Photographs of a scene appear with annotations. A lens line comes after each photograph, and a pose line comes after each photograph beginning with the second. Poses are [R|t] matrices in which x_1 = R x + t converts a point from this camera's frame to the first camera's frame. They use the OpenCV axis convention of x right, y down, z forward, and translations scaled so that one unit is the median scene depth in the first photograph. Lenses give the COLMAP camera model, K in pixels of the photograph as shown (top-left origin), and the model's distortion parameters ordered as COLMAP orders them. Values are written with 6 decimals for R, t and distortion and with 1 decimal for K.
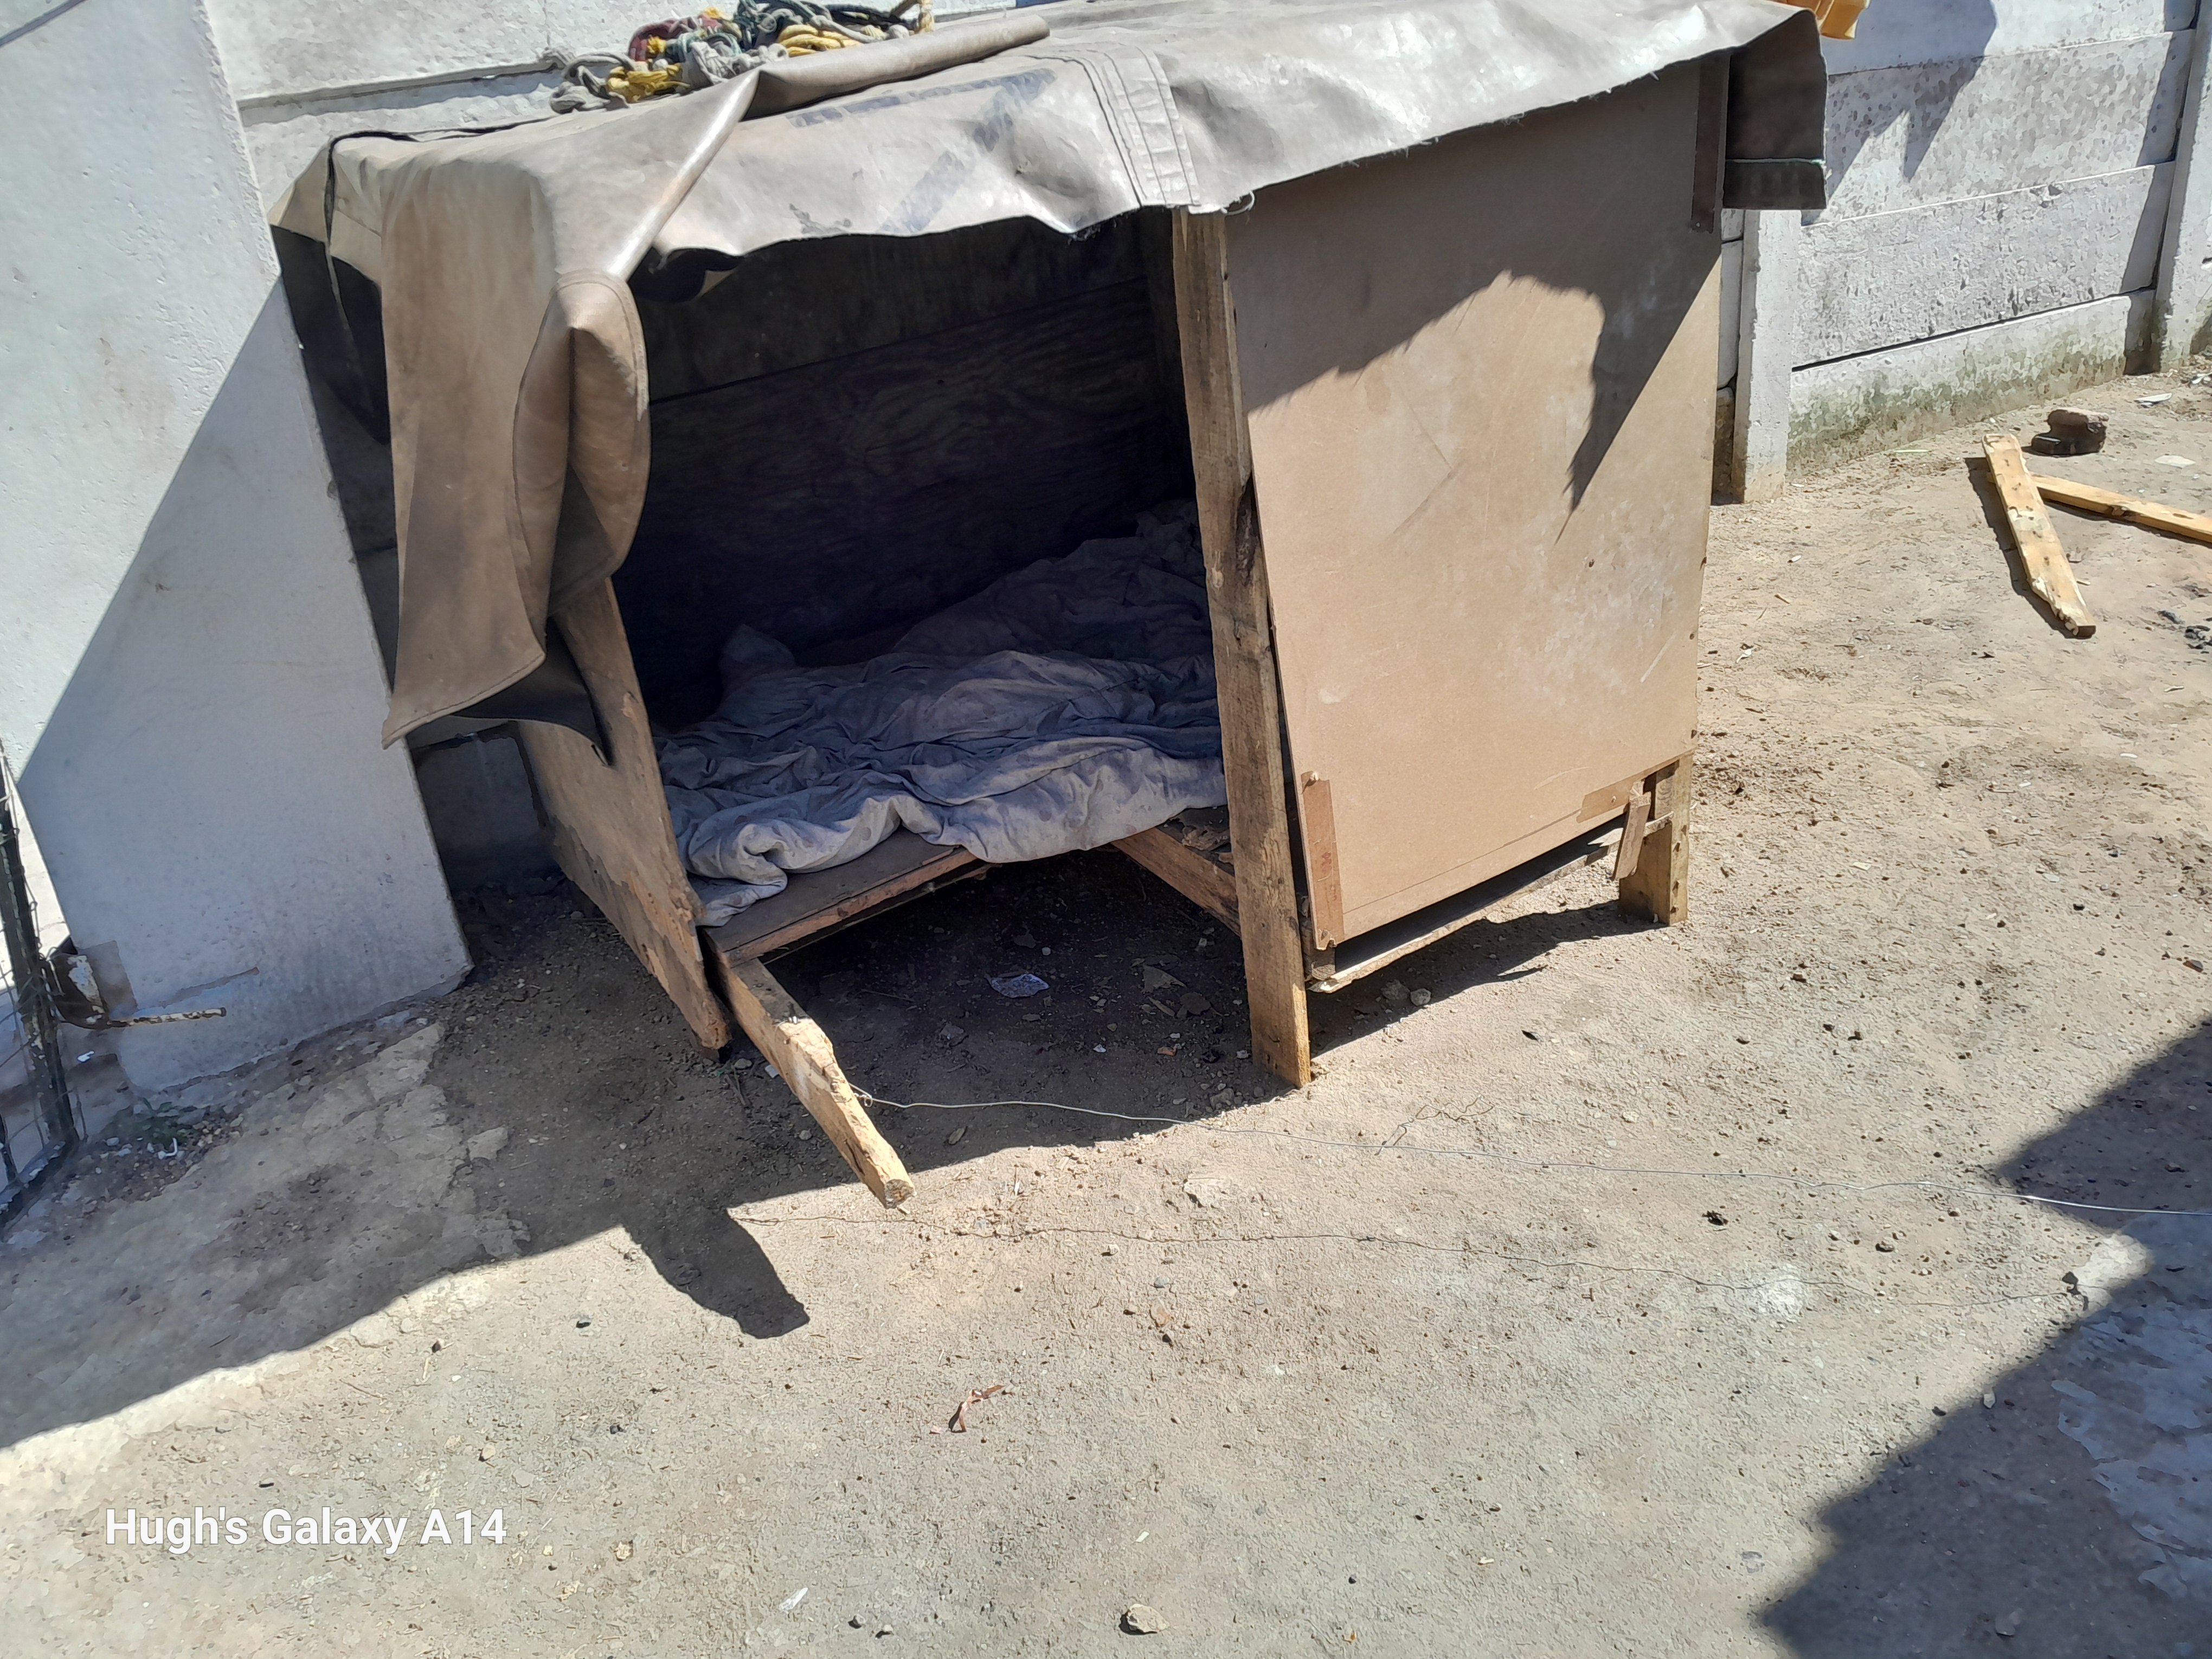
lens RADIAL K [[1724.1, 0, 1106.0], [0, 1724.1, 829.5], [0, 0, 1]] dist [0.110486, -0.154744]
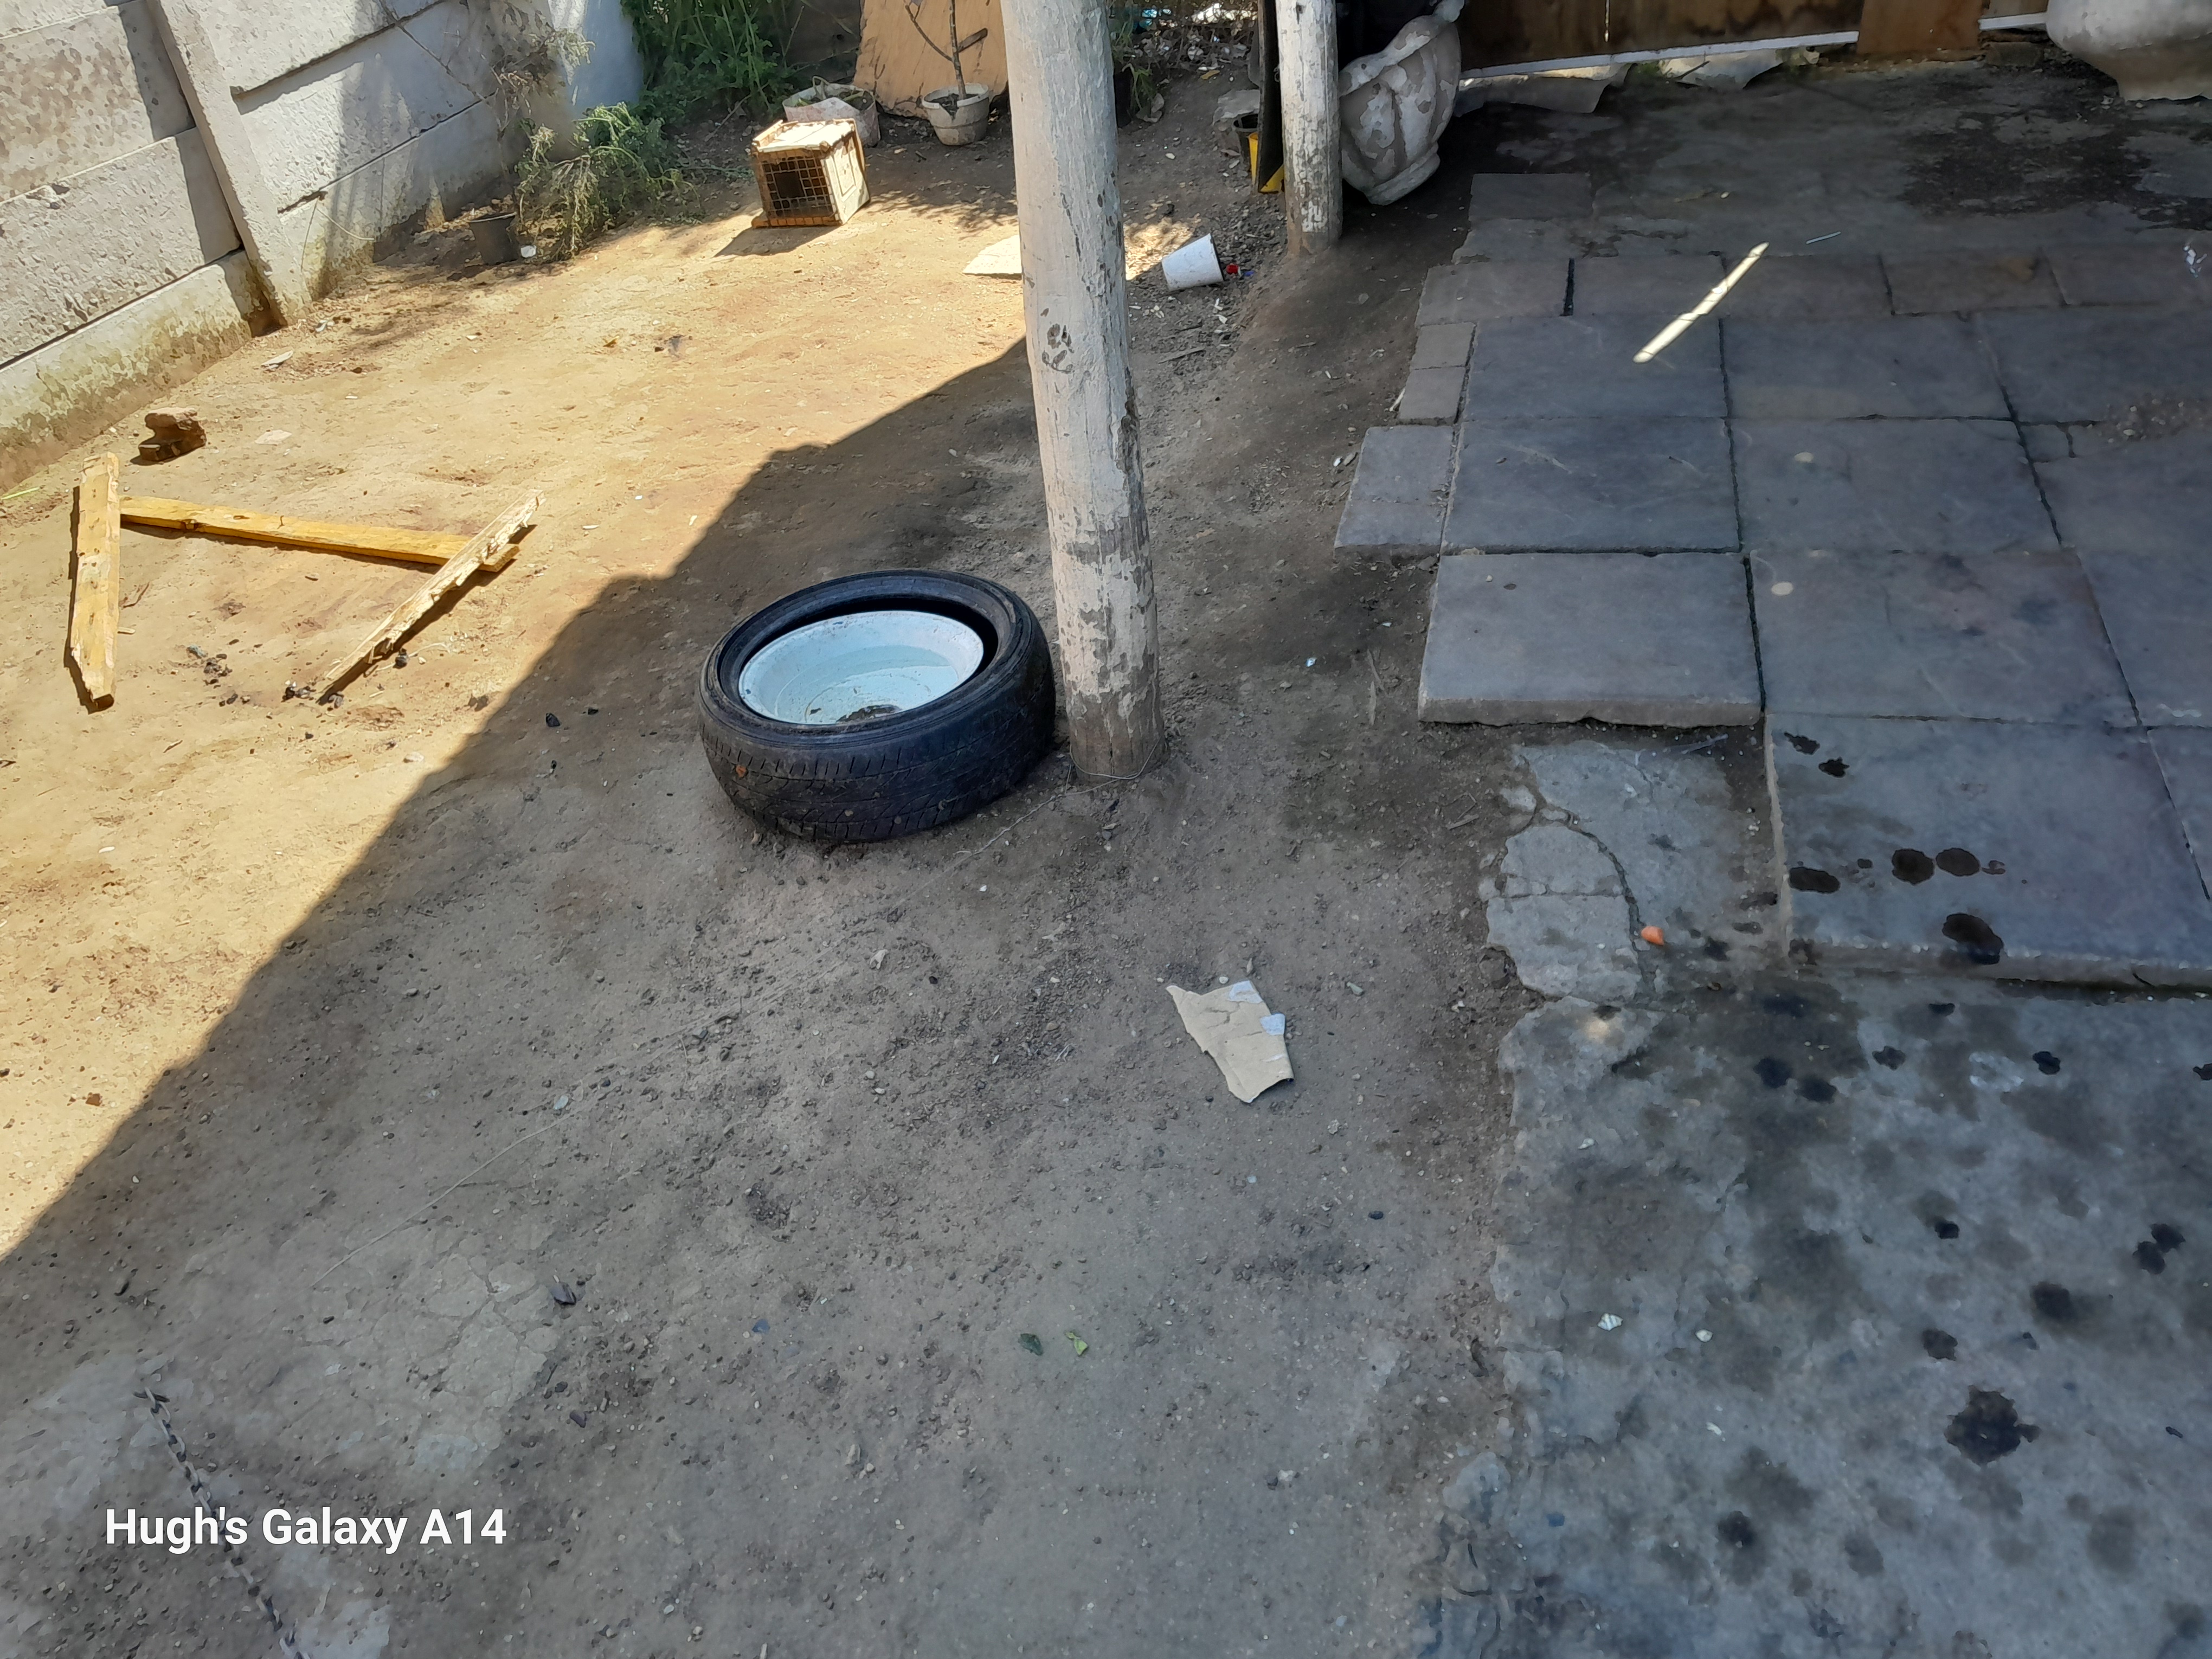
lens RADIAL K [[1718.1, 0, 1106.0], [0, 1718.1, 829.5], [0, 0, 1]] dist [0.097622, -0.158863]
pose [[0.731655, -0.403540, 0.549396, 0.545441], [0.349978, 0.913993, 0.205261, -0.068451], [-0.584976, 0.042096, 0.809958, -0.178502]]
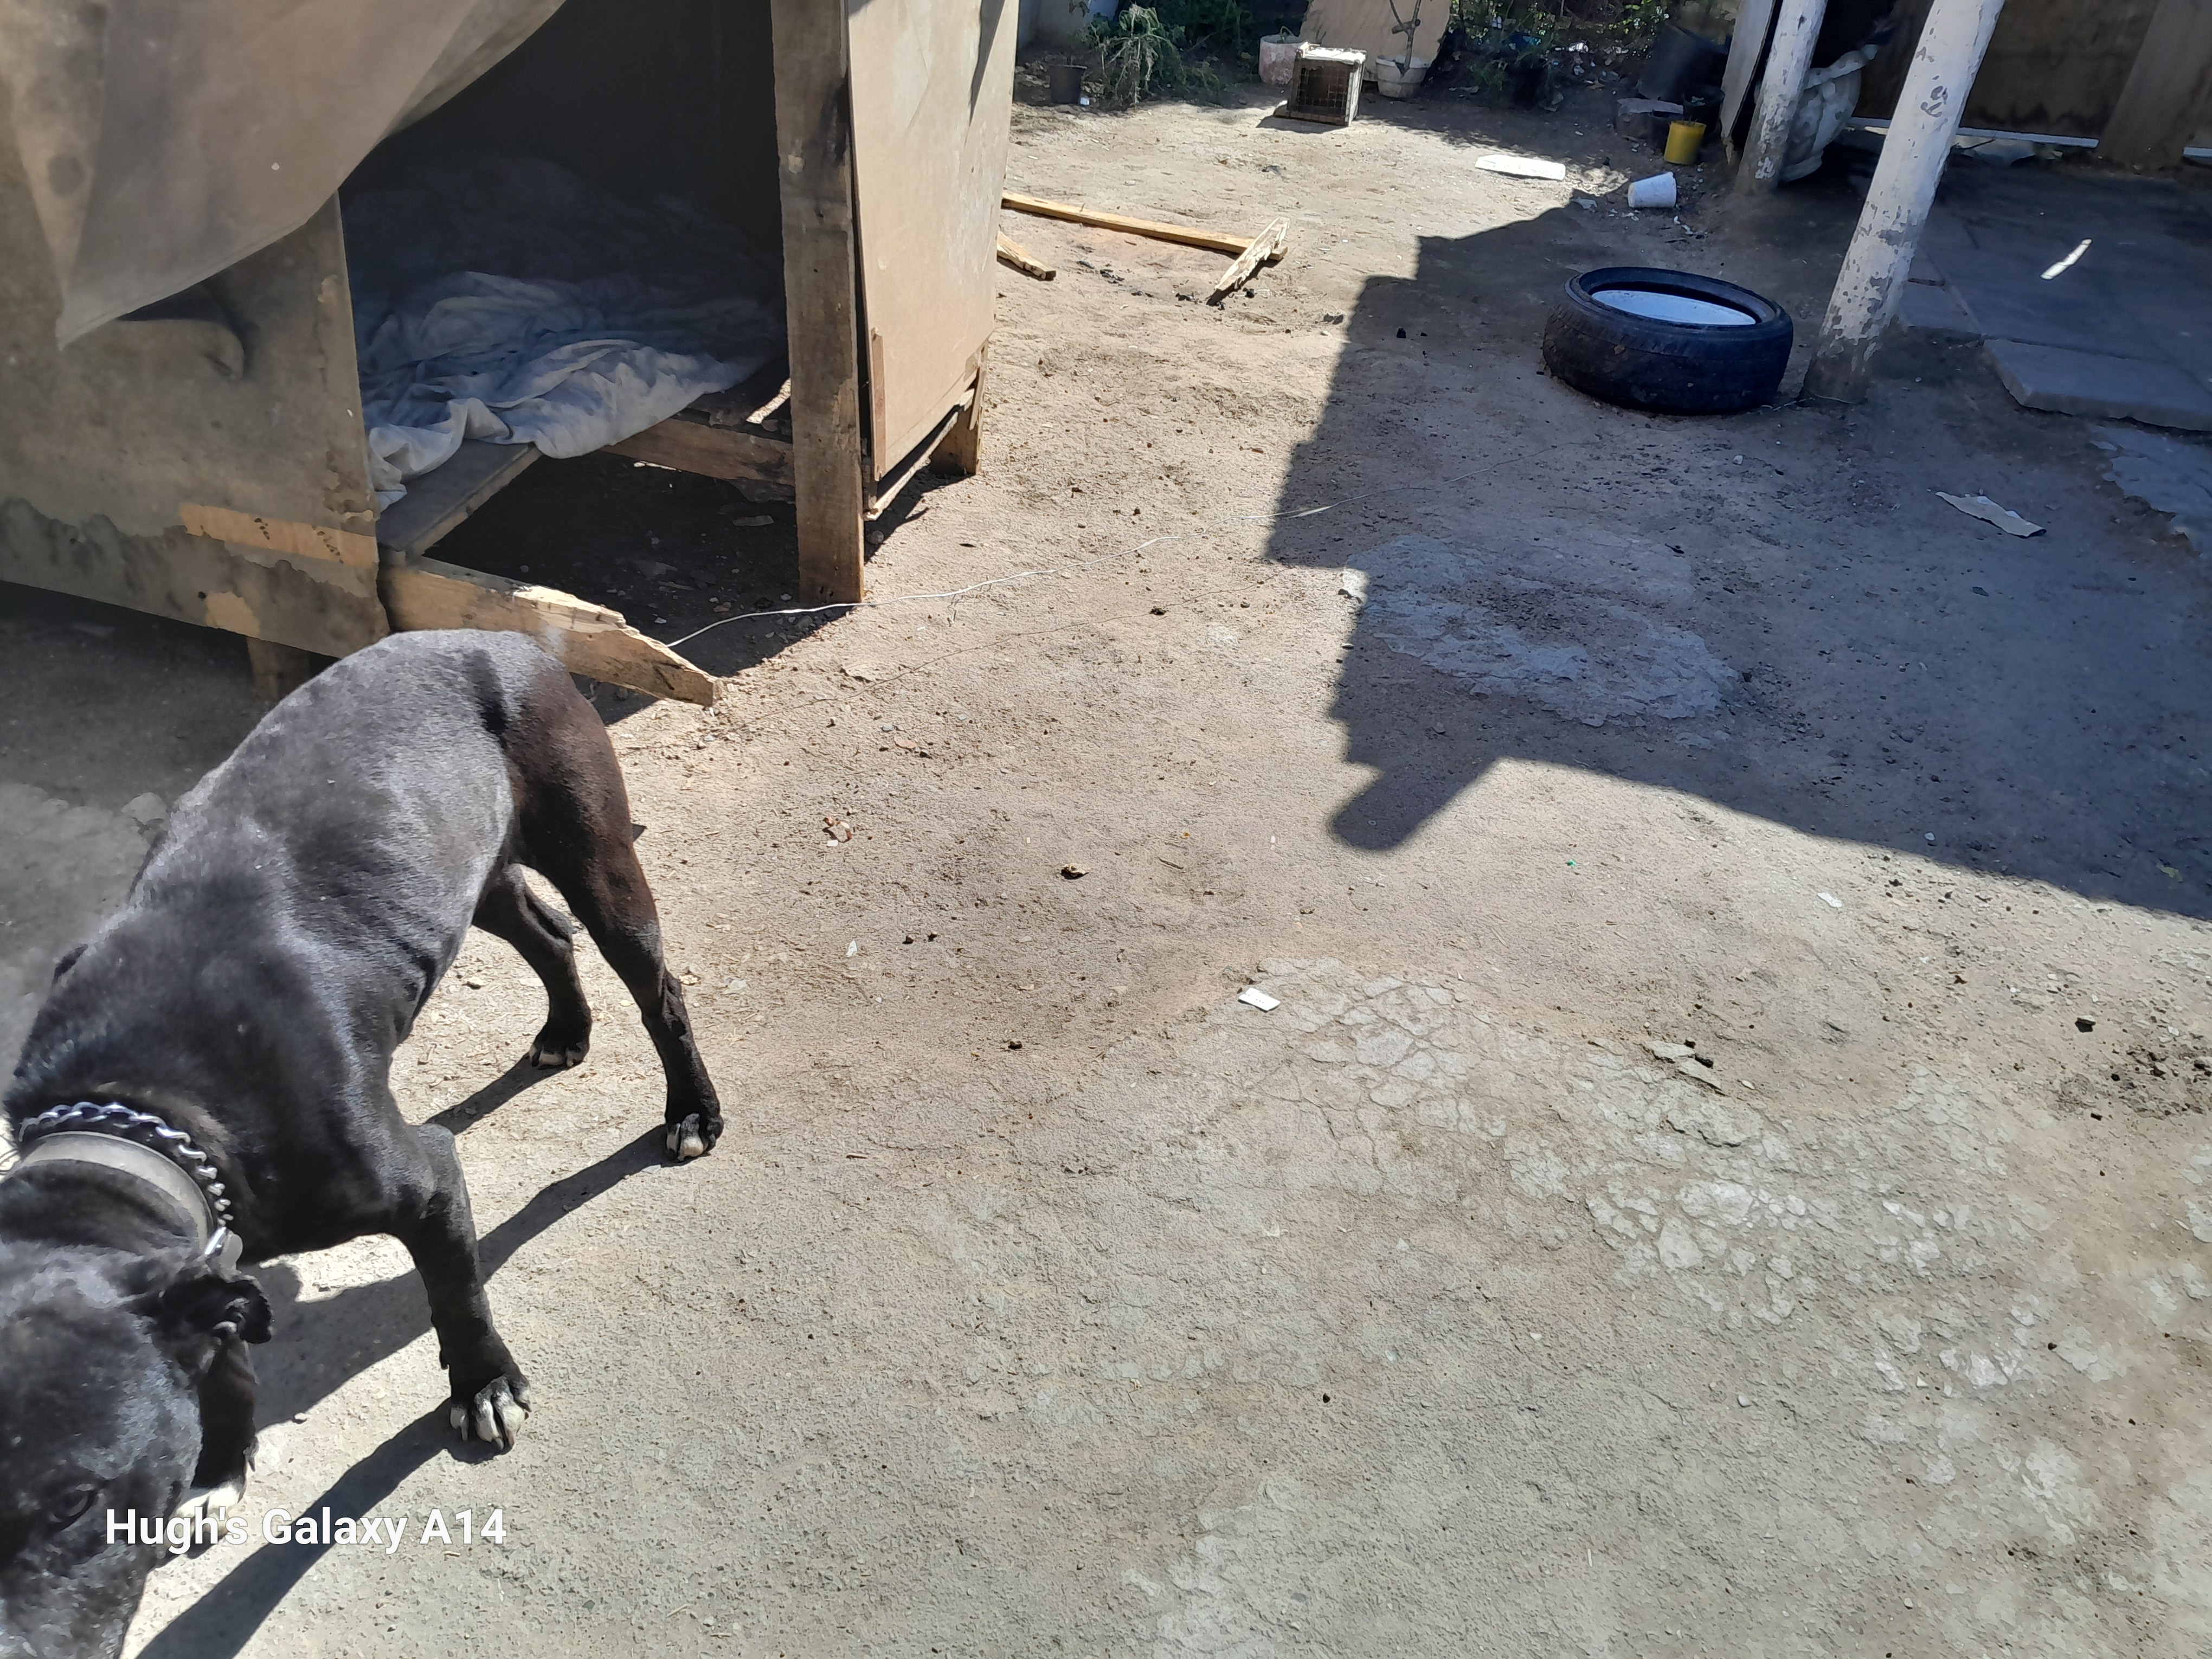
lens RADIAL K [[1724.1, 0, 1106.0], [0, 1724.1, 829.5], [0, 0, 1]] dist [0.110486, -0.154744]
pose [[0.696354, -0.242777, 0.675389, -0.619310], [0.171354, 0.970074, 0.172032, 0.115177], [-0.696943, -0.004064, 0.717115, -0.038365]]
